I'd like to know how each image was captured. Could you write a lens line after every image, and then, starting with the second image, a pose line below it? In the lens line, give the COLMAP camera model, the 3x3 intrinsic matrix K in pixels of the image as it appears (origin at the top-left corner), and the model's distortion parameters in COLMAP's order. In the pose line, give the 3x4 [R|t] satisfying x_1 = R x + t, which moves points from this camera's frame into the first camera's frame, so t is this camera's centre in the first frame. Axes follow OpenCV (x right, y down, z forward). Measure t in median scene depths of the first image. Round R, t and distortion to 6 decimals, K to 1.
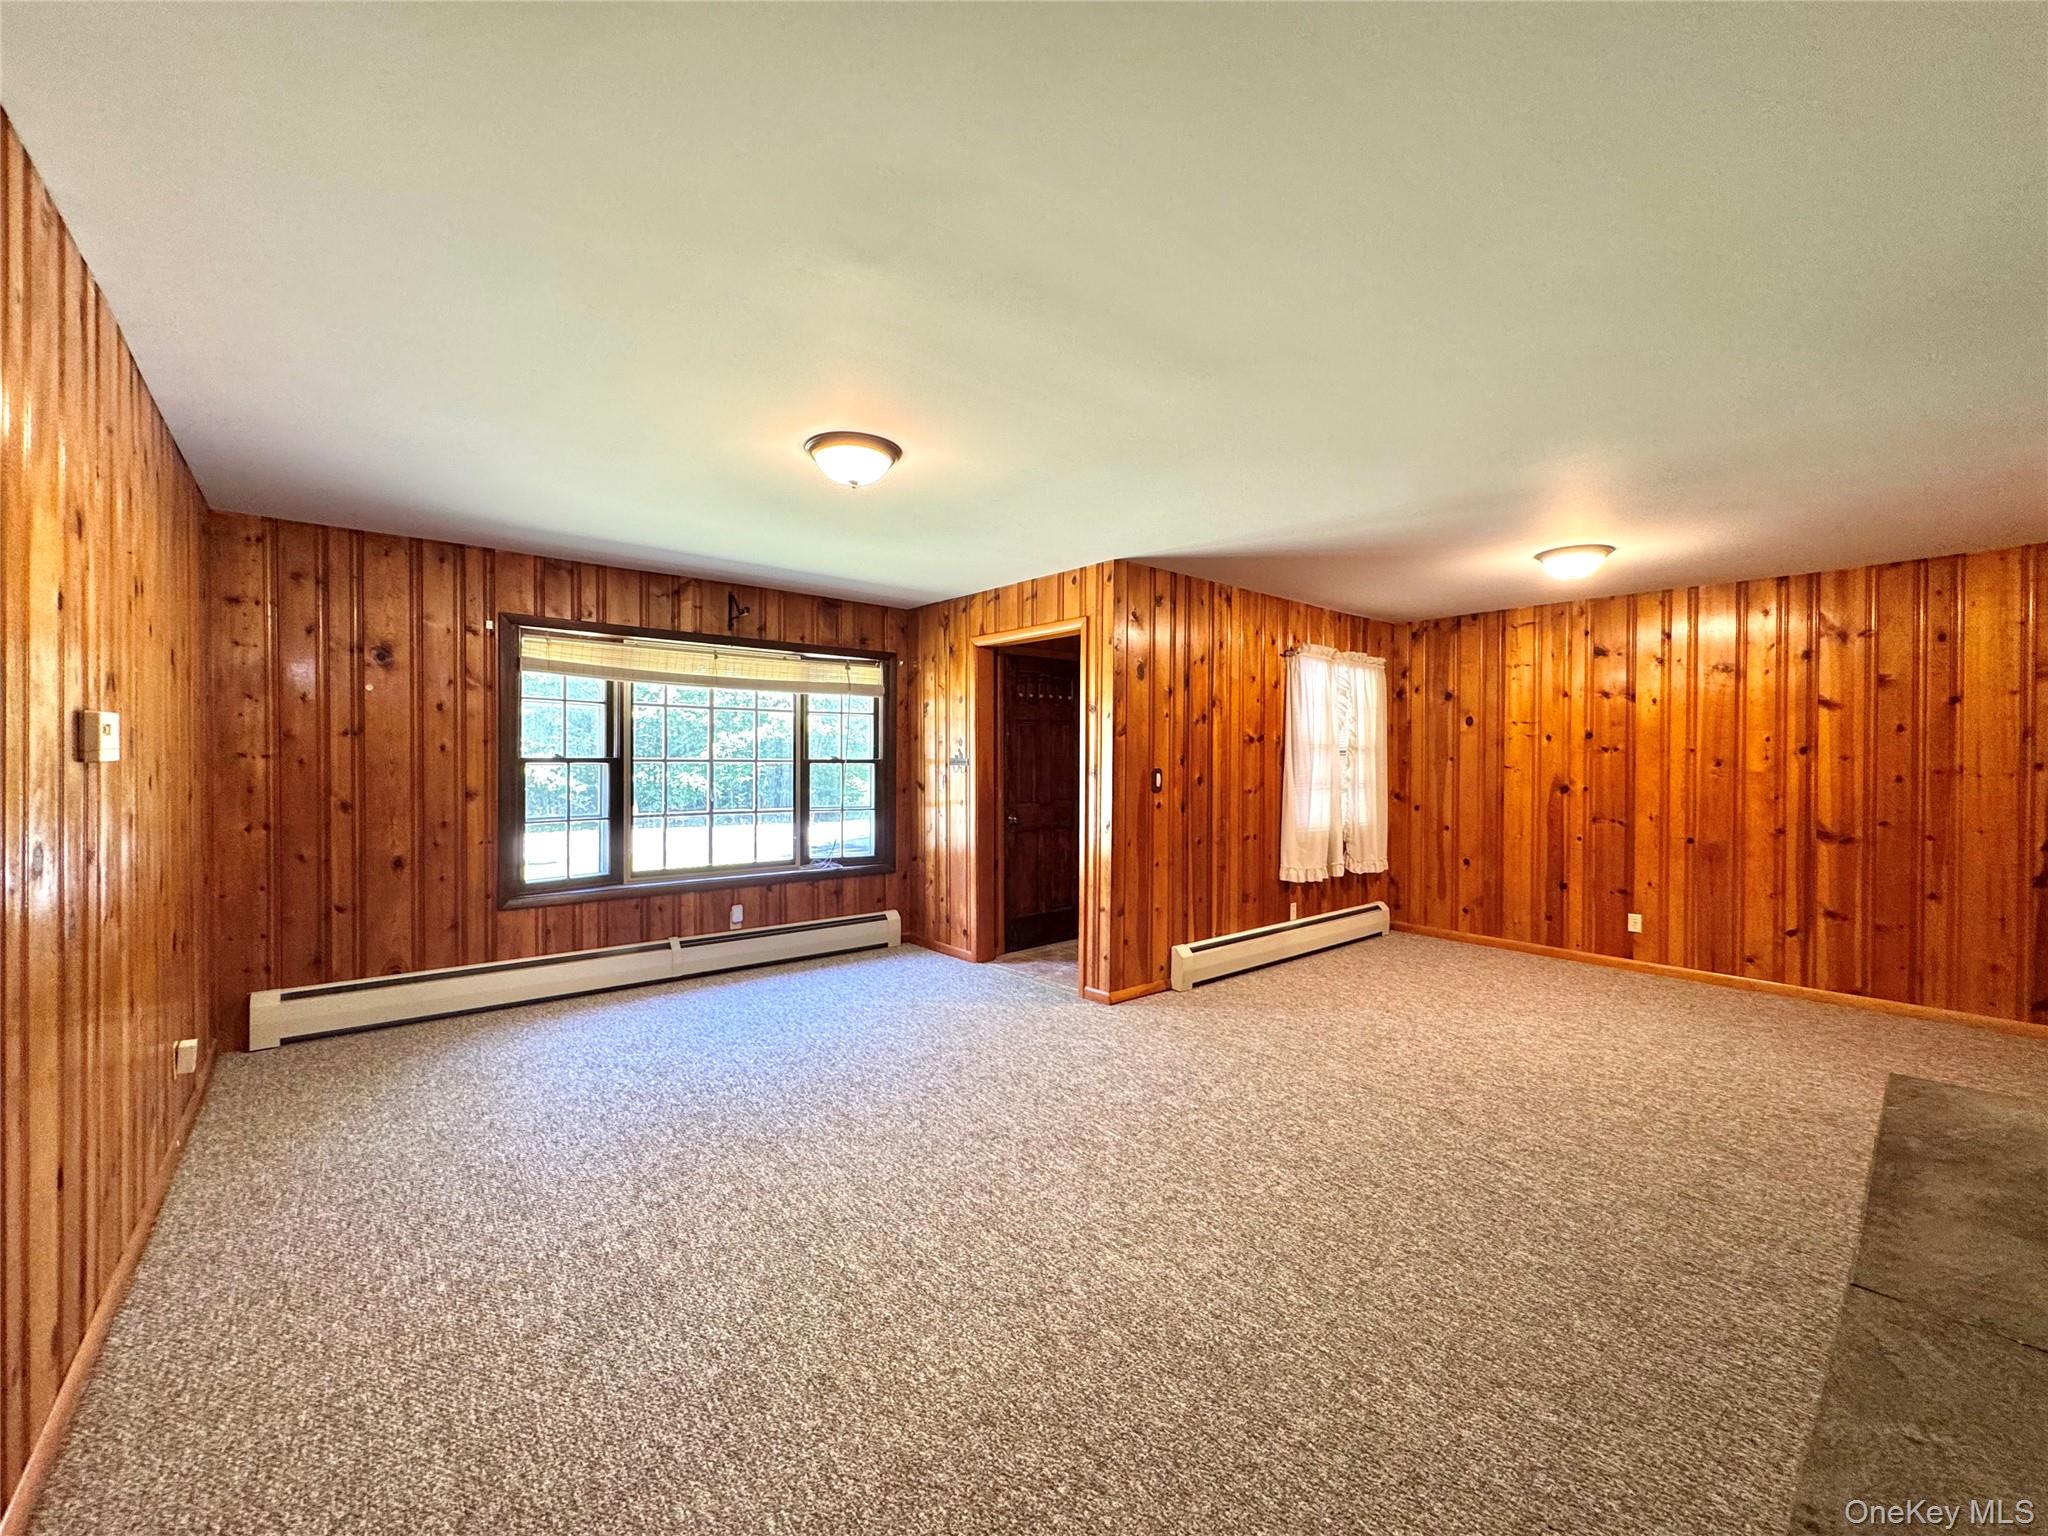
lens RADIAL K [[816.3, 0, 1025.0], [0, 816.3, 769.9], [0, 0, 1]] dist [-0.002589, 0.000407]
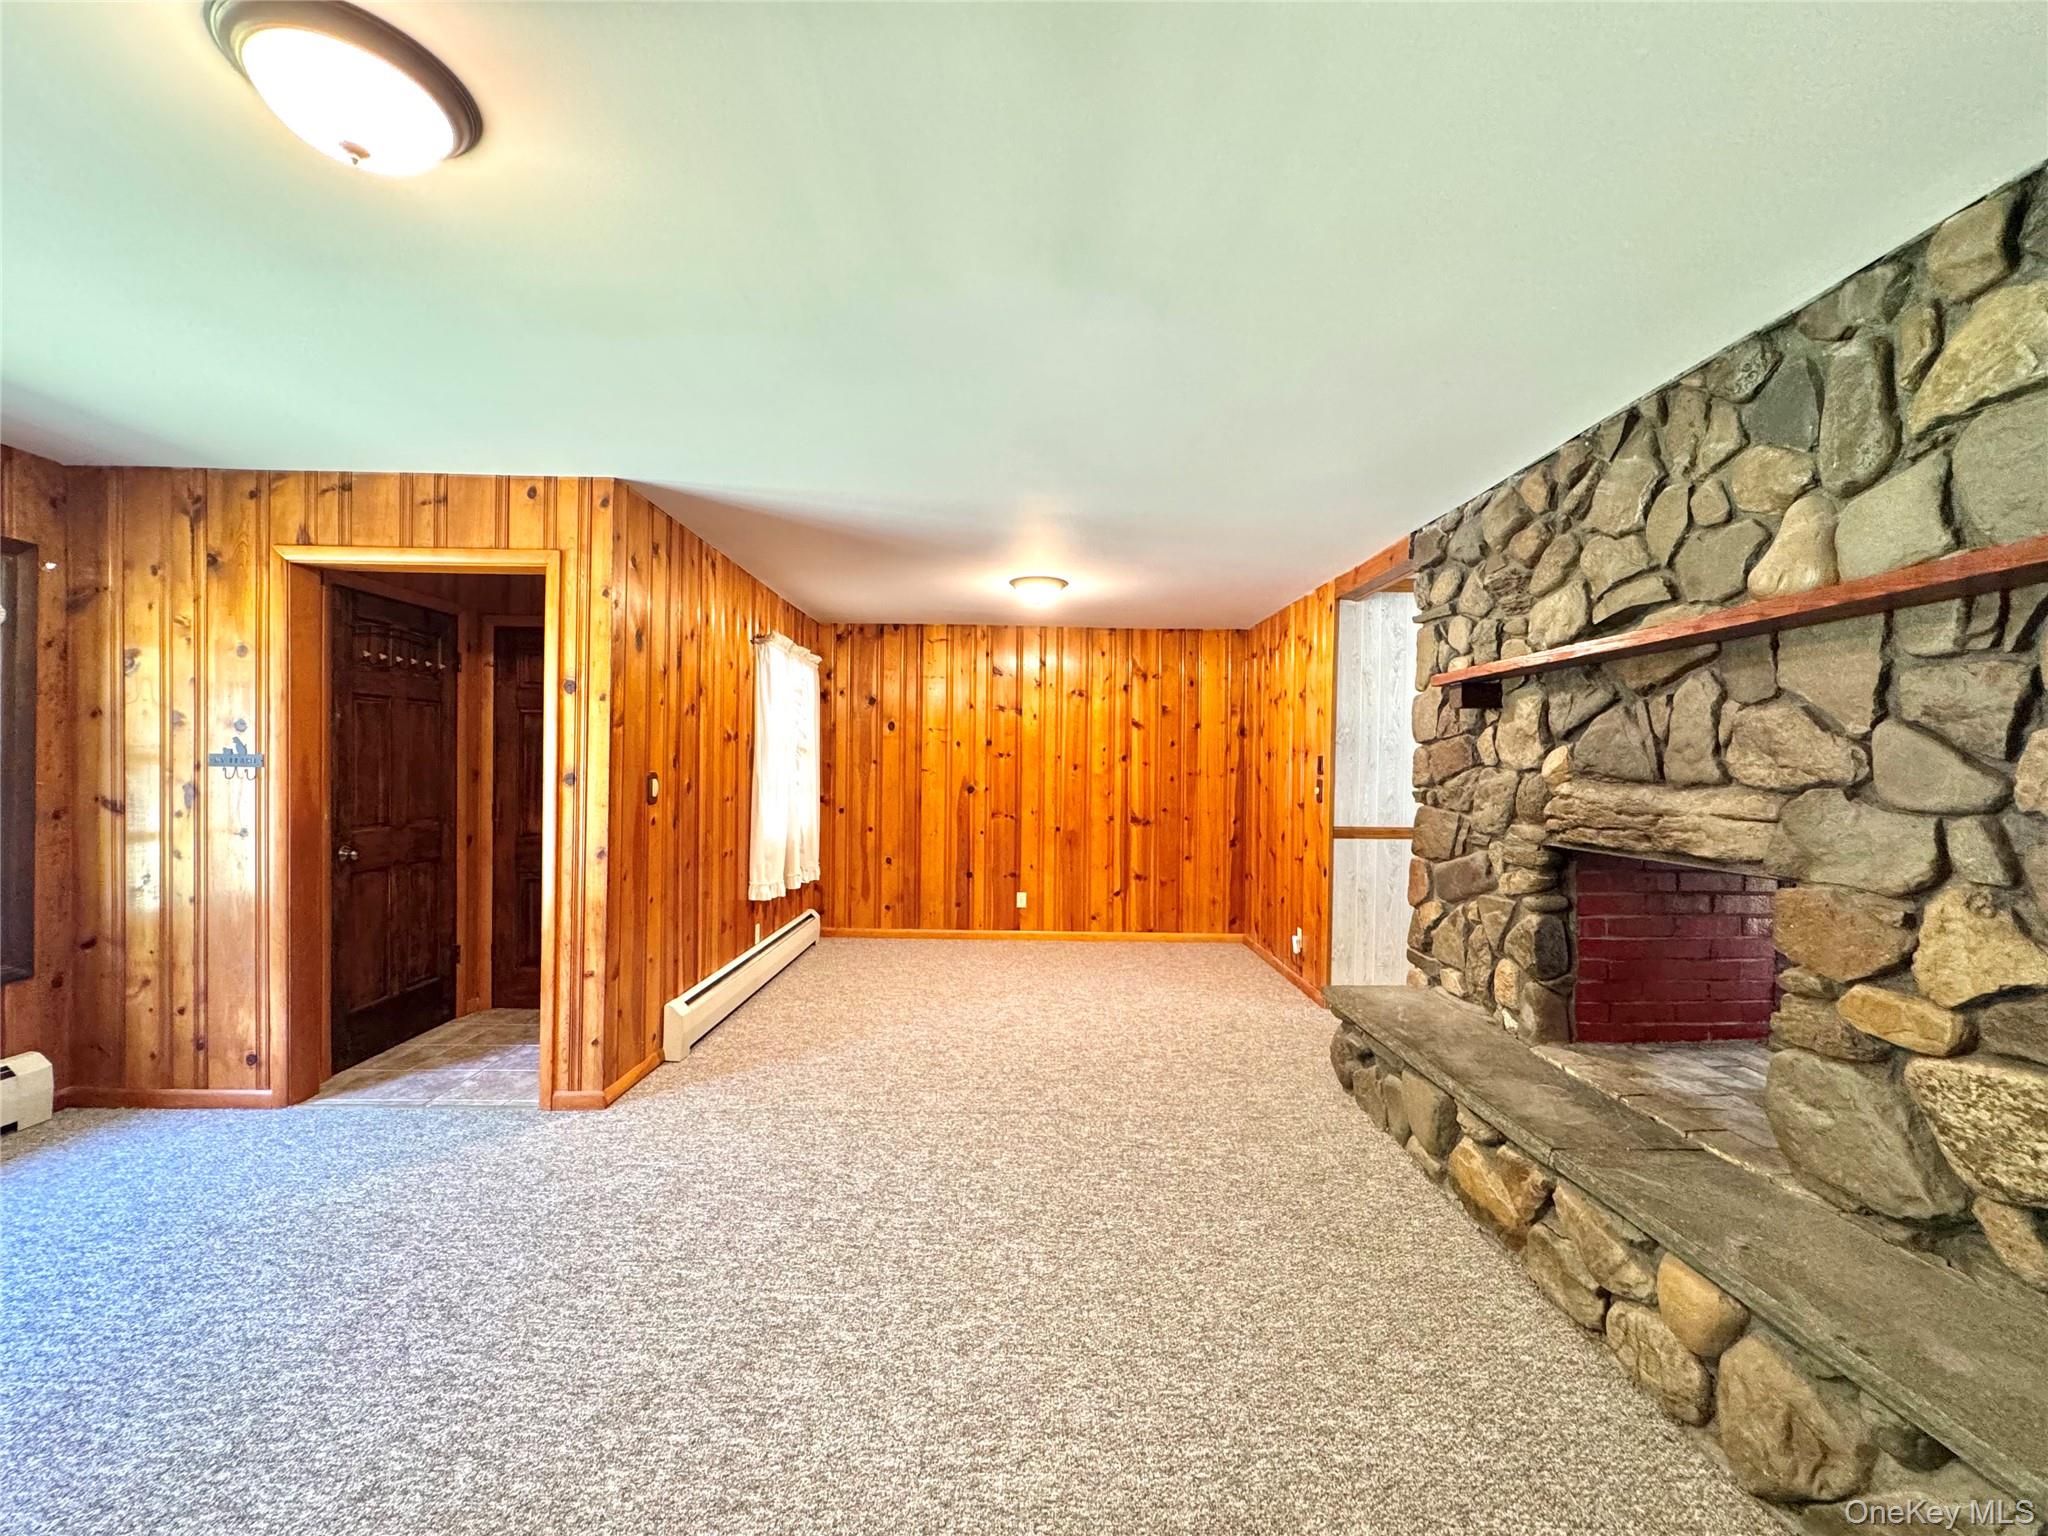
lens RADIAL K [[816.3, 0, 1025.0], [0, 816.3, 769.9], [0, 0, 1]] dist [-0.002589, 0.000407]
pose [[0.637027, 0.000366, 0.770841, -0.180201], [0.000360, 1.000000, -0.000772, -0.002988], [-0.770841, 0.000769, 0.637027, 0.235714]]
